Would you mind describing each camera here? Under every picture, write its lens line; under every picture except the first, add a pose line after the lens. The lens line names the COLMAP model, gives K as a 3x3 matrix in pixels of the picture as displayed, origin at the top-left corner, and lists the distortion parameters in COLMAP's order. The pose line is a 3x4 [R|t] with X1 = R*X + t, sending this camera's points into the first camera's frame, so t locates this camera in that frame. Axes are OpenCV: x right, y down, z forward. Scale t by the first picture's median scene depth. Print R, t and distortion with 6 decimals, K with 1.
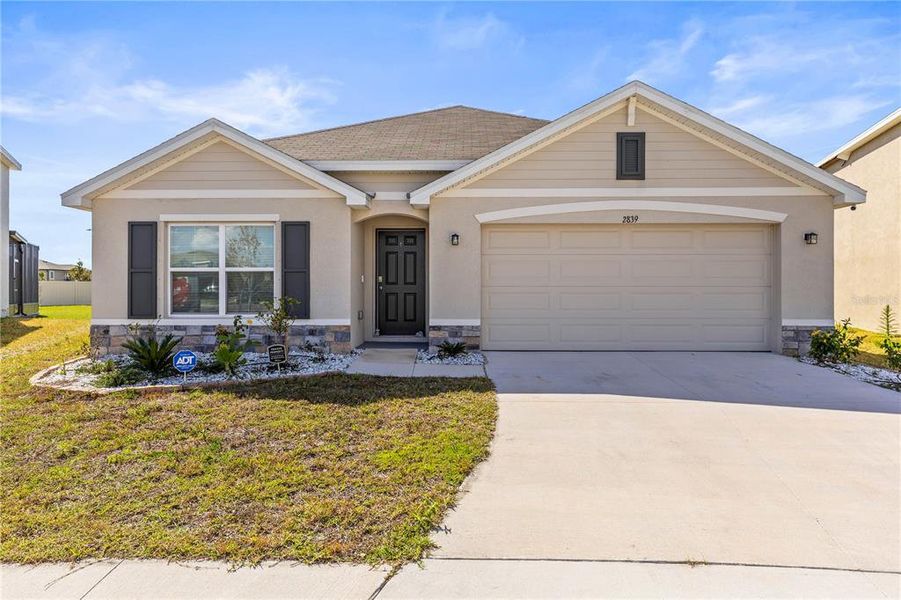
lens RADIAL K [[612.7, 0, 448.0], [0, 612.7, 287.6], [0, 0, 1]] dist [0.006605, 0.001968]
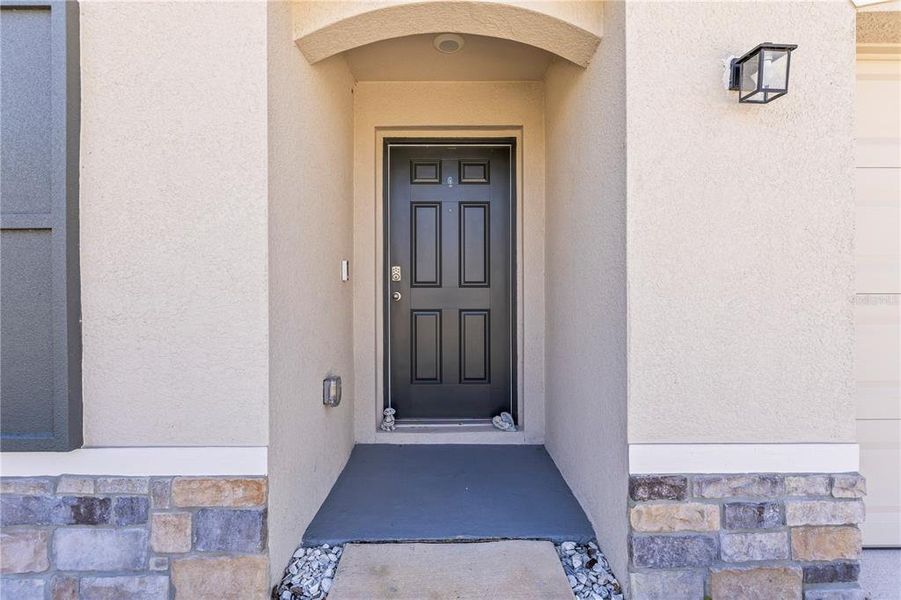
lens RADIAL K [[433.9, 0, 451.9], [0, 433.9, 287.3], [0, 0, 1]] dist [-0.001884, -0.000416]
pose [[0.999349, -0.004319, 0.035810, -0.100679], [0.004409, 0.999987, -0.002442, -0.004947], [-0.035799, 0.002598, 0.999356, 0.857052]]
